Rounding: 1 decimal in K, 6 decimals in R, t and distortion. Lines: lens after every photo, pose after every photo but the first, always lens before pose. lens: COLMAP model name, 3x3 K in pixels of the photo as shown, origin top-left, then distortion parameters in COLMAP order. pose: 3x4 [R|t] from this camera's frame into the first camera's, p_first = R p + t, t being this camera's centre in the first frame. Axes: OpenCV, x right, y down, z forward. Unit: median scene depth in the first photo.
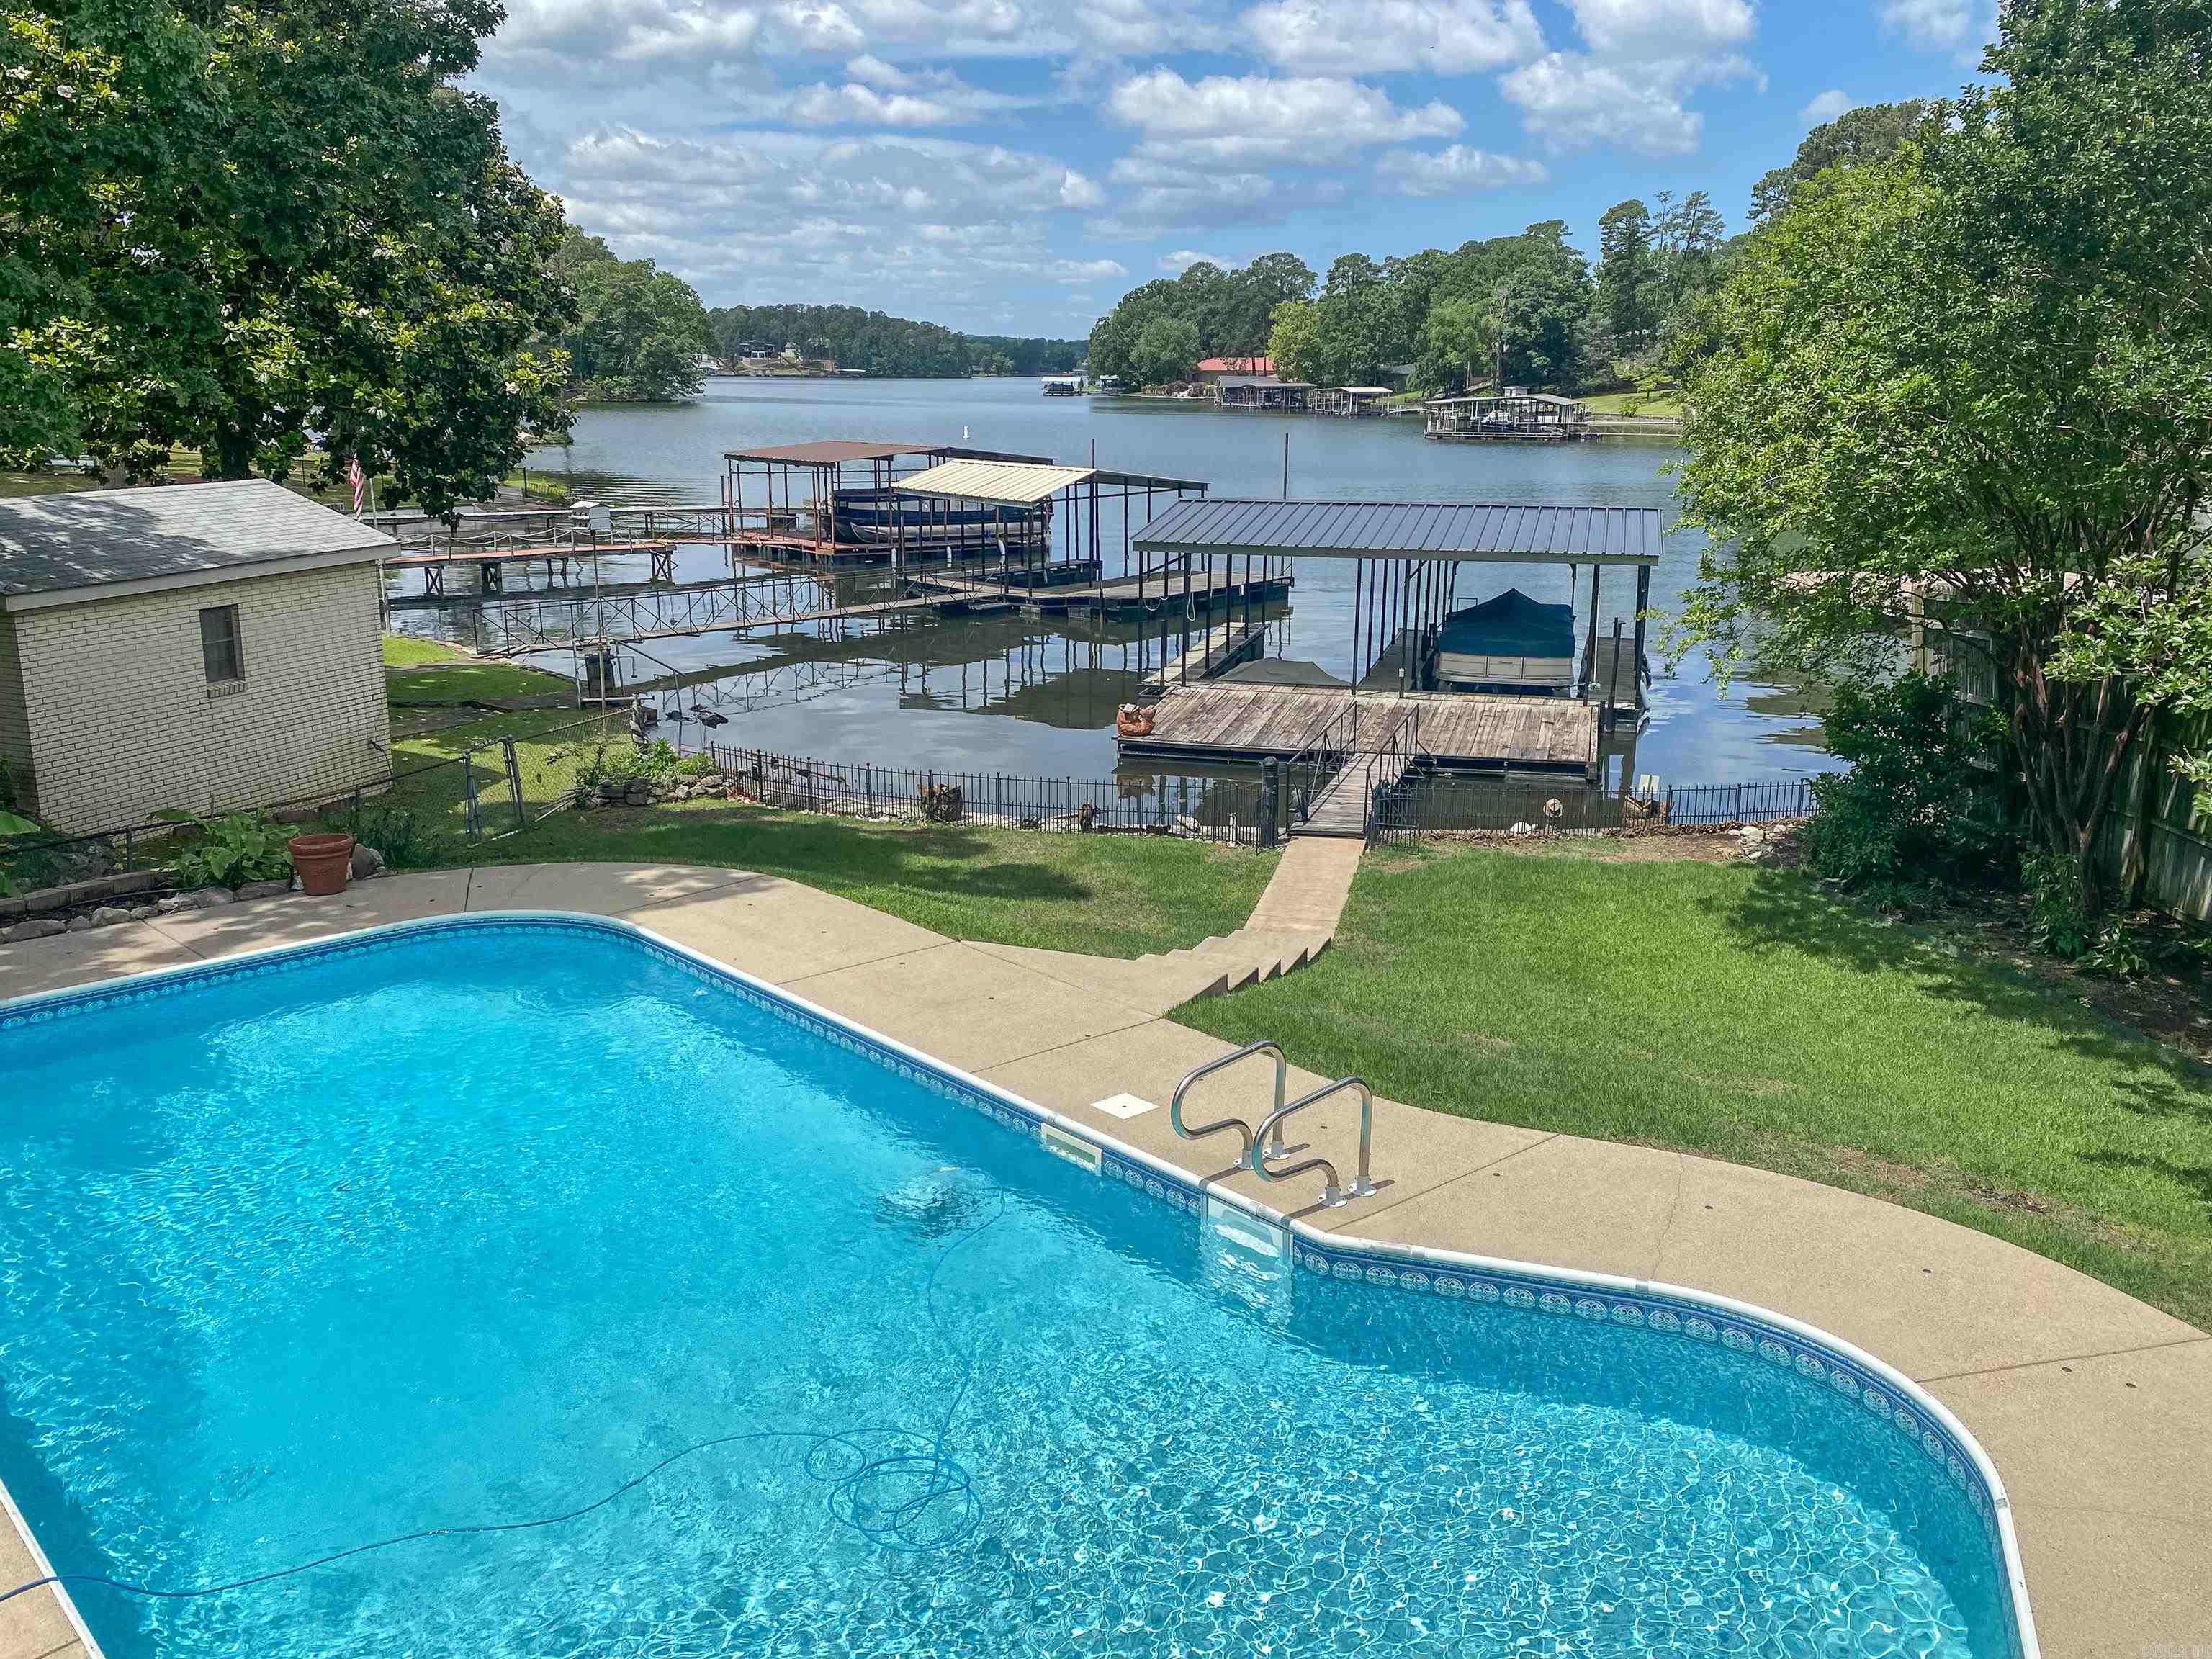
lens RADIAL K [[1790.7, 0, 1131.7], [0, 1790.7, 831.9], [0, 0, 1]] dist [0.029554, -0.016770]
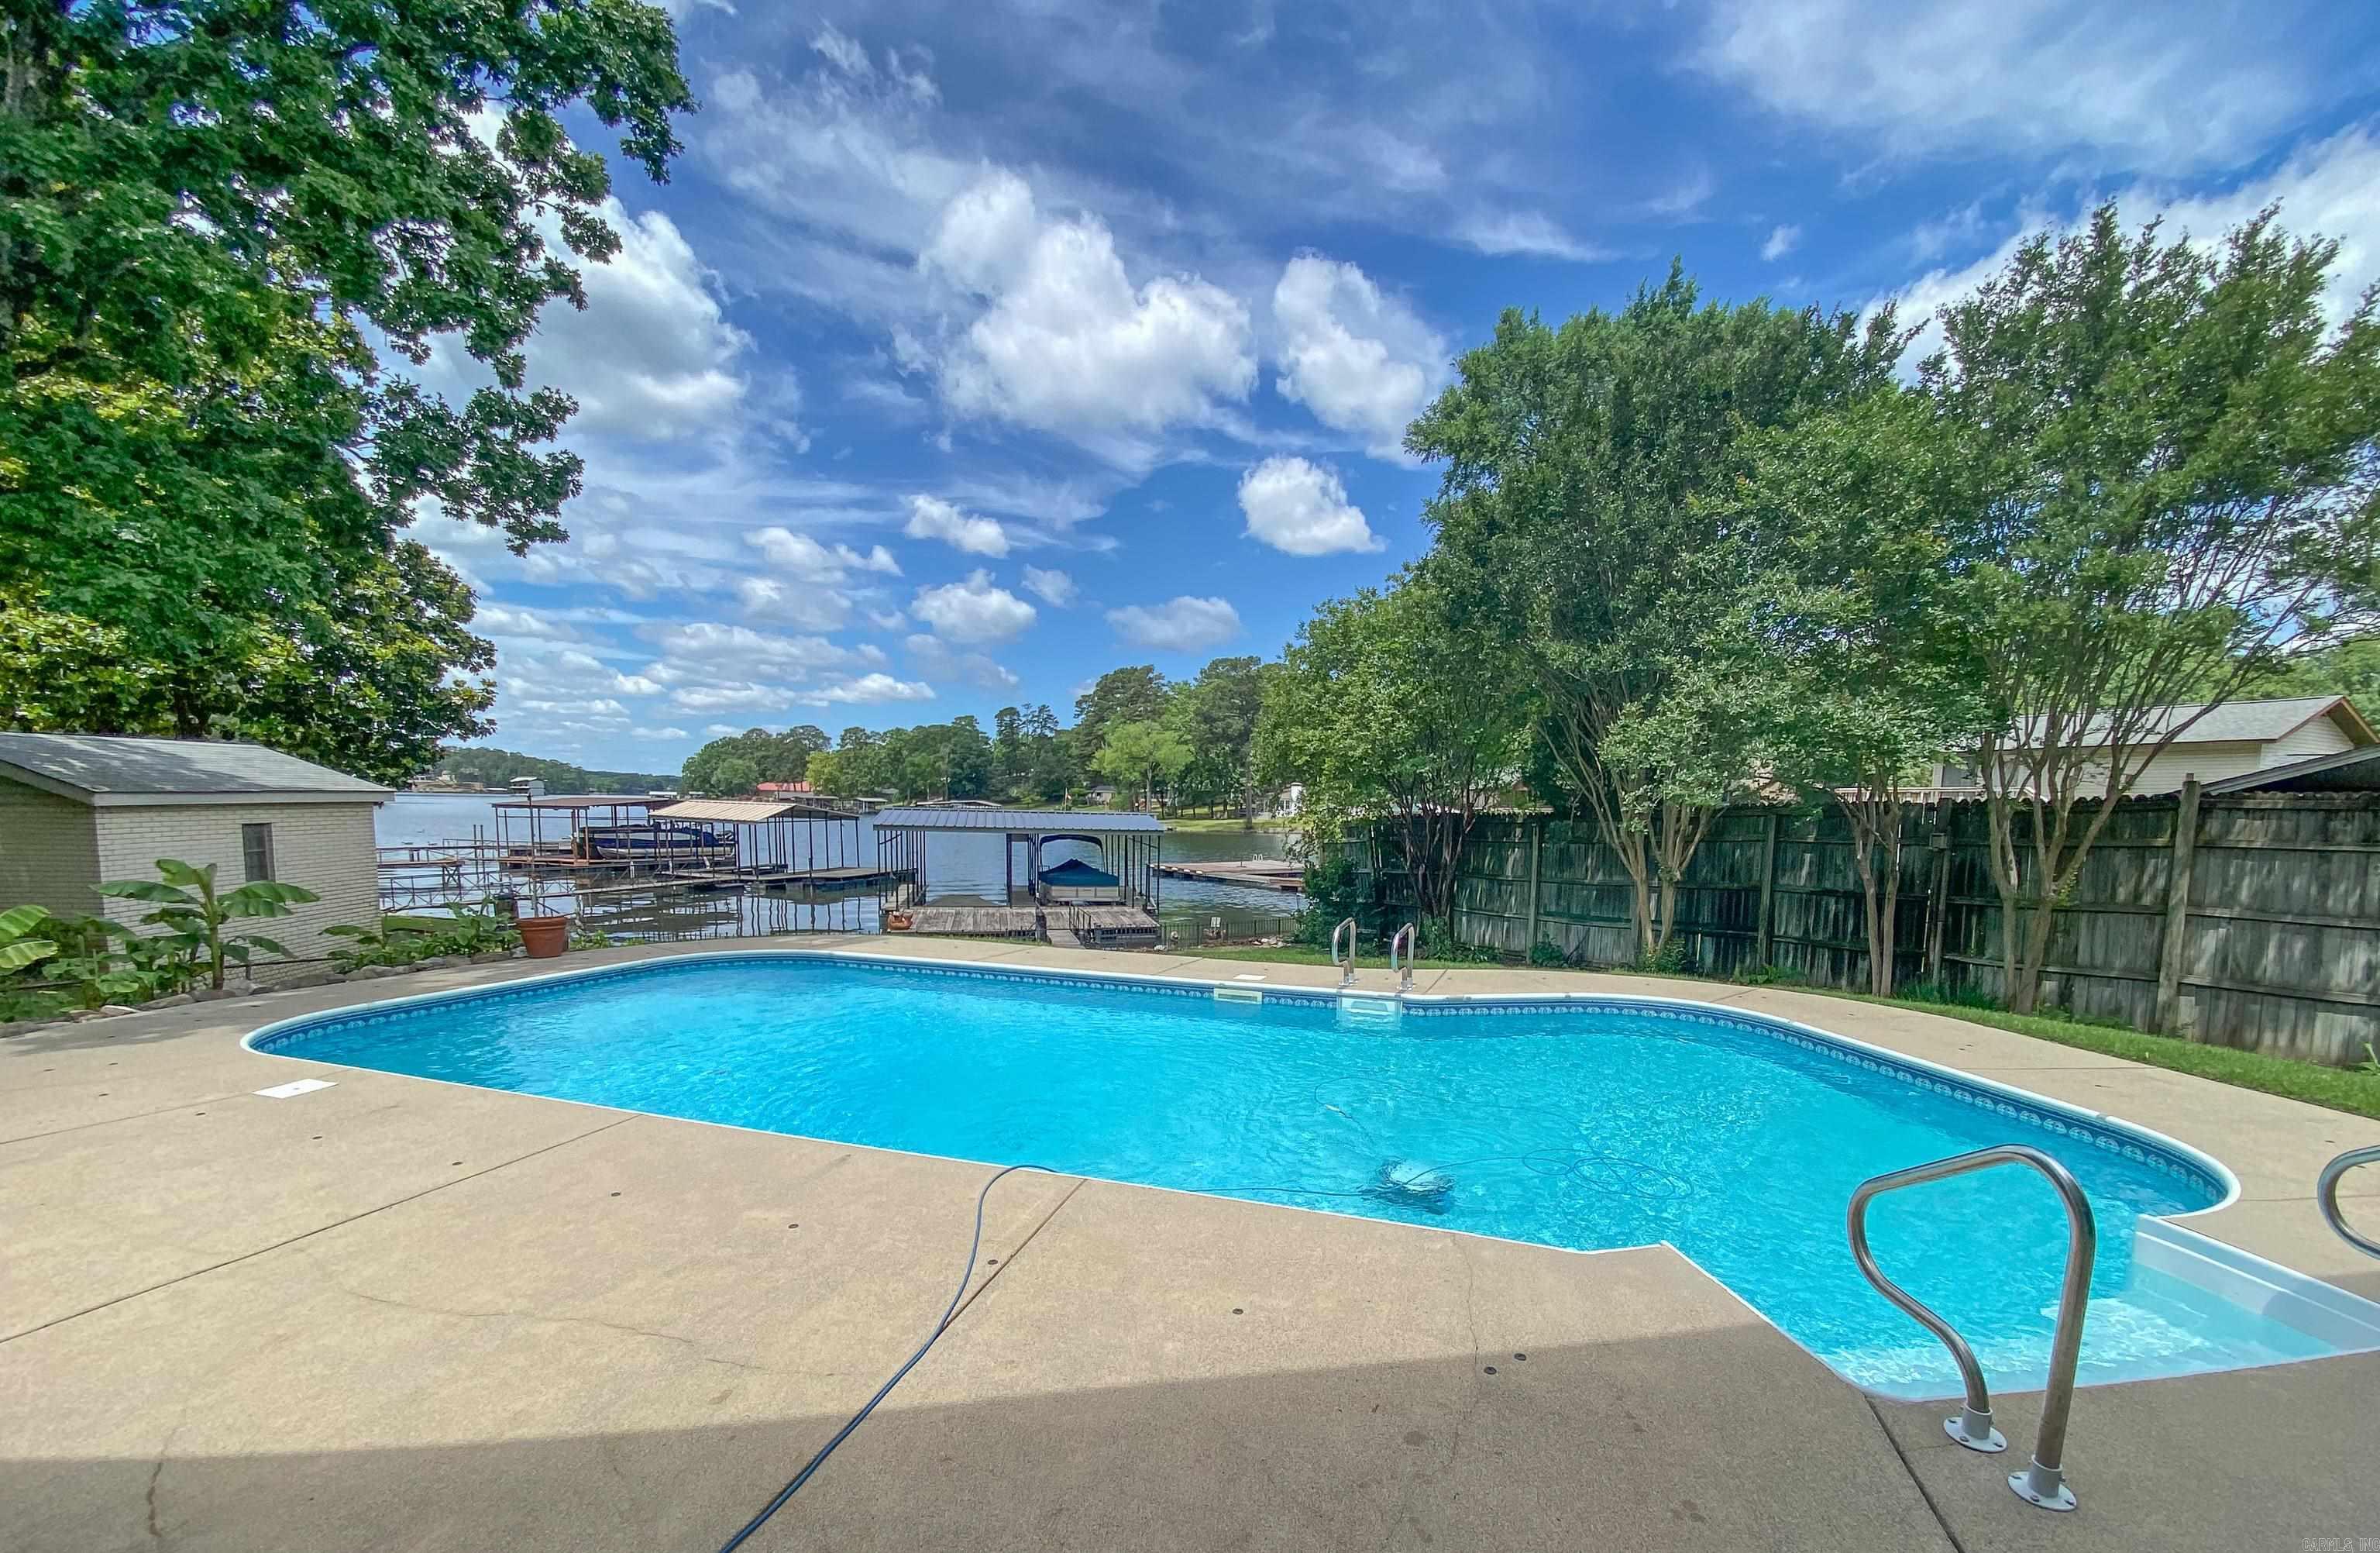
lens RADIAL K [[979.1, 0, 1244.8], [0, 979.1, 942.7], [0, 0, 1]] dist [-0.013786, -0.004488]
pose [[0.875868, -0.048815, 0.480076, -0.099064], [0.099407, 0.991784, -0.080515, 0.040940], [-0.472201, 0.118244, 0.873524, 0.028286]]
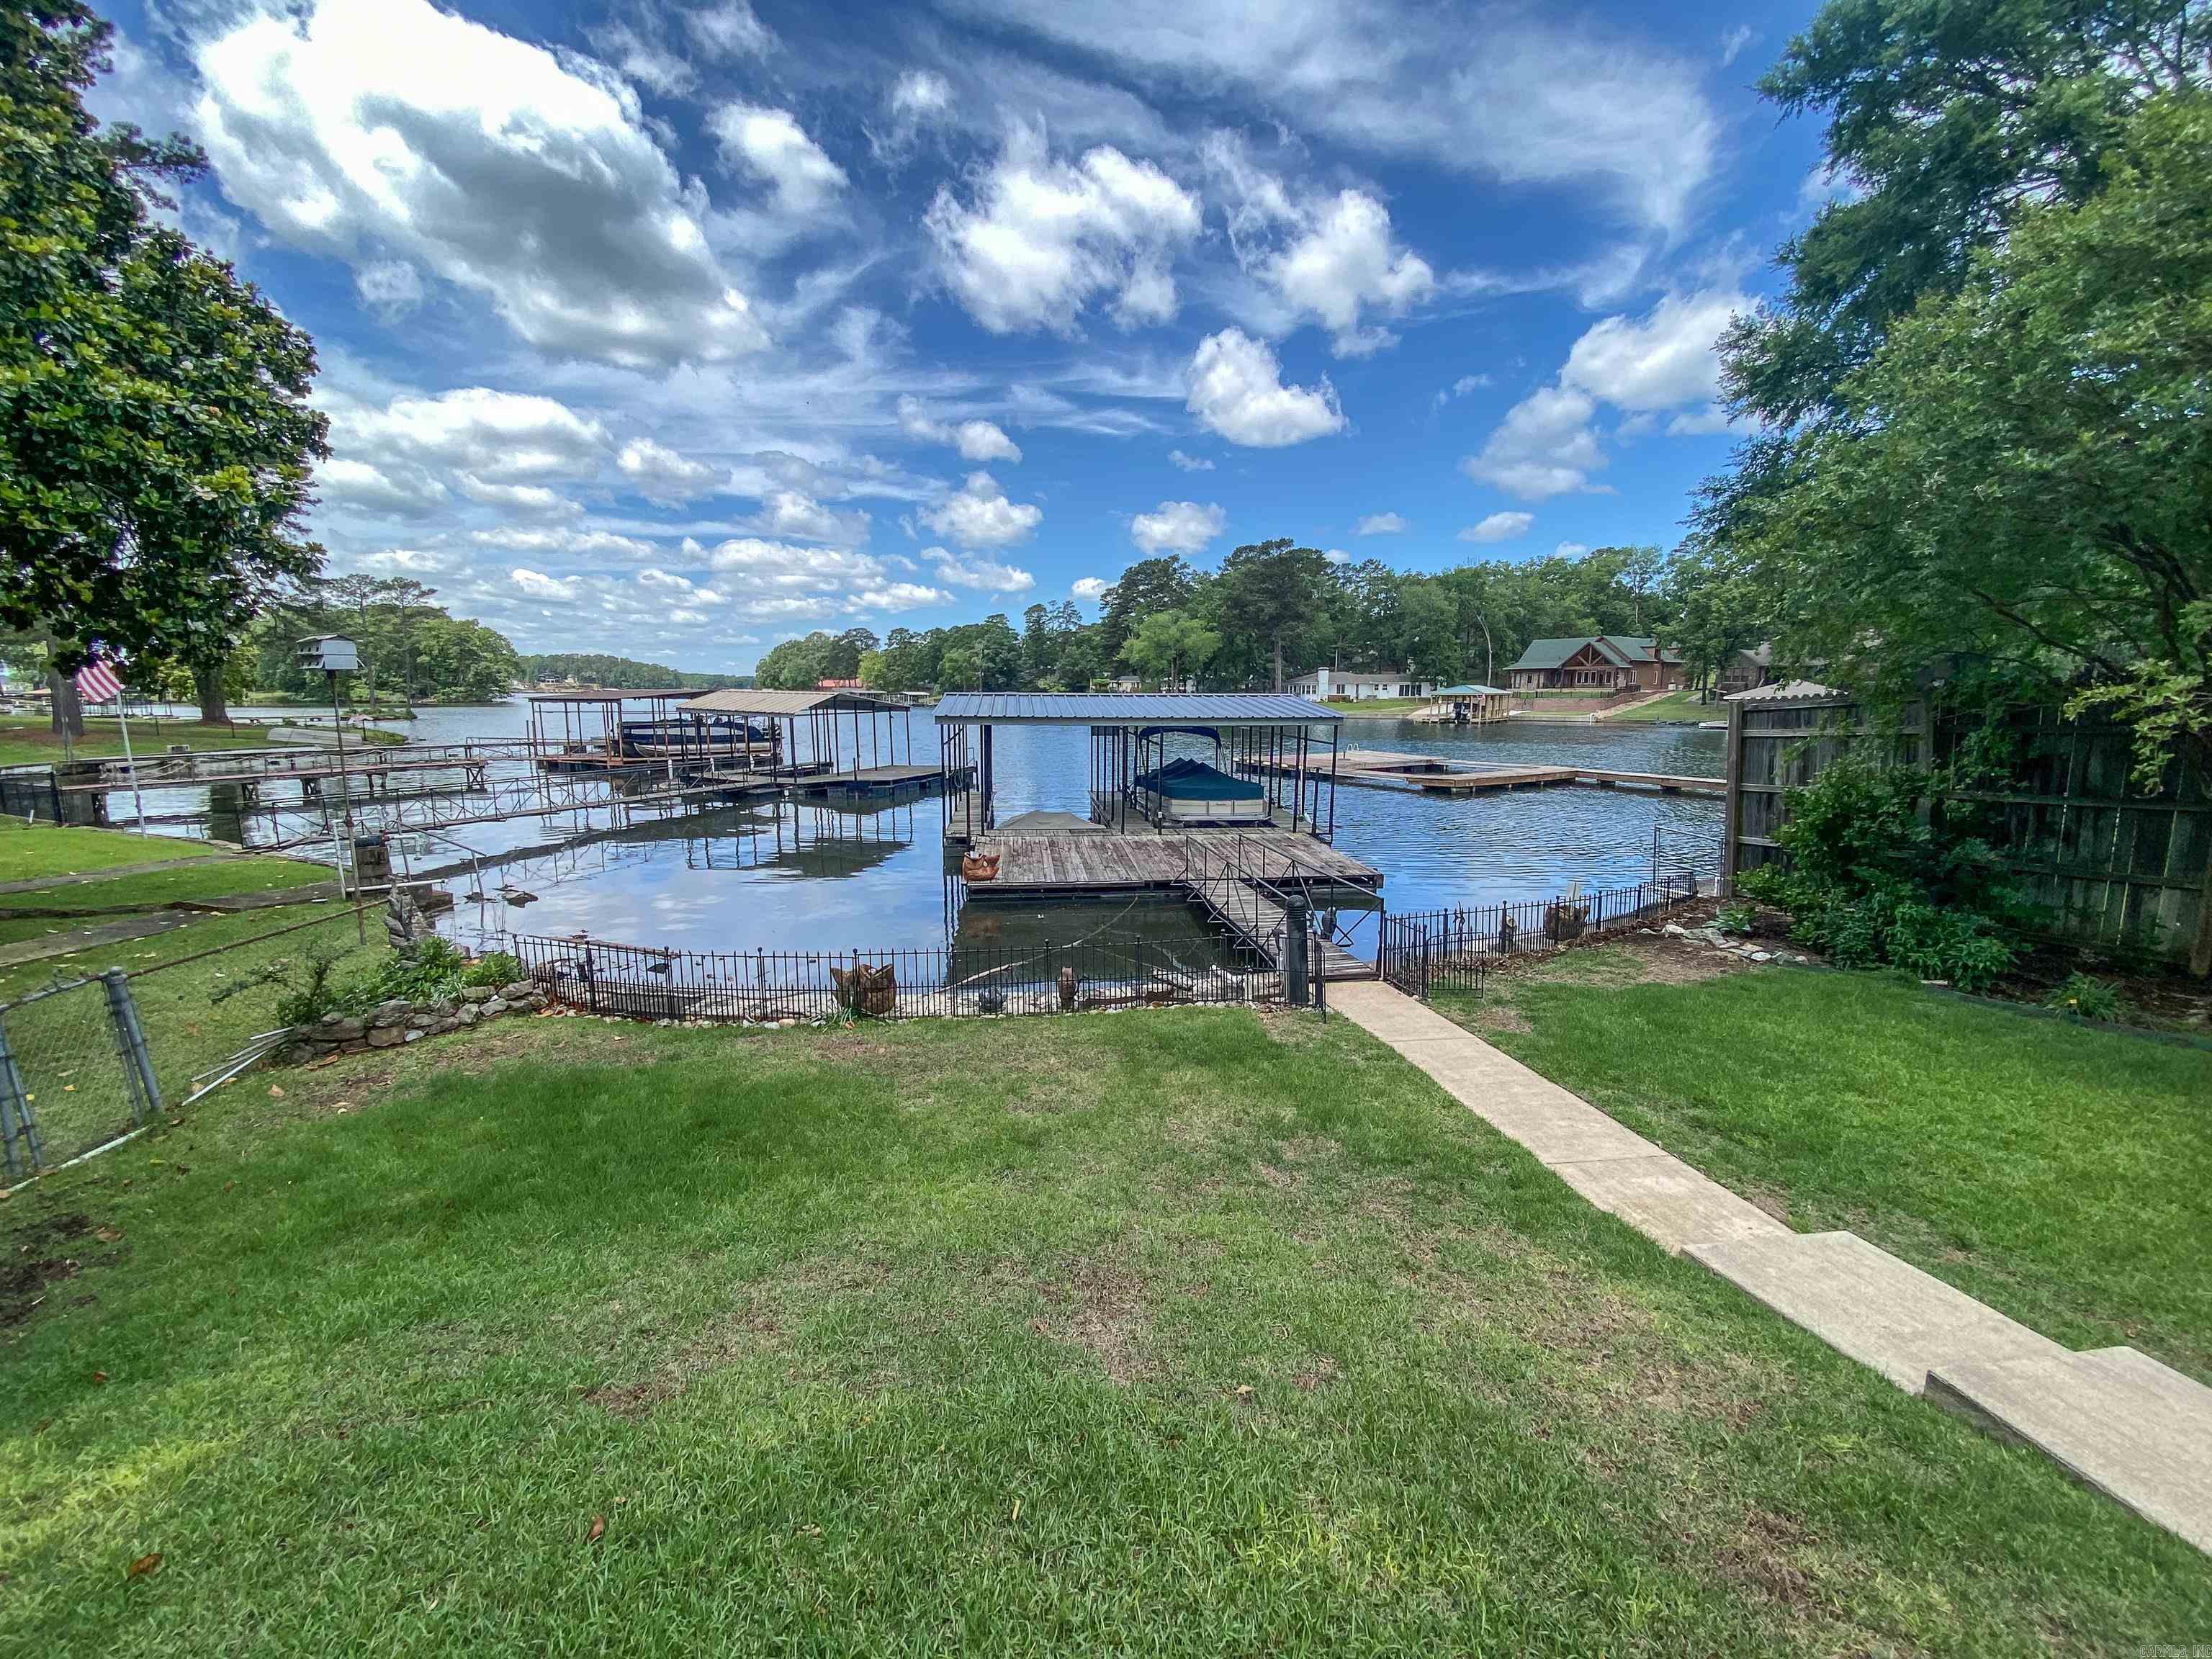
lens RADIAL K [[873.5, 0, 1143.8], [0, 873.5, 838.4], [0, 0, 1]] dist [-0.017510, -0.006398]
pose [[0.922681, -0.060548, 0.380780, -0.068180], [0.092389, 0.993541, -0.065887, -0.023032], [-0.374332, 0.095973, 0.922315, 0.305037]]
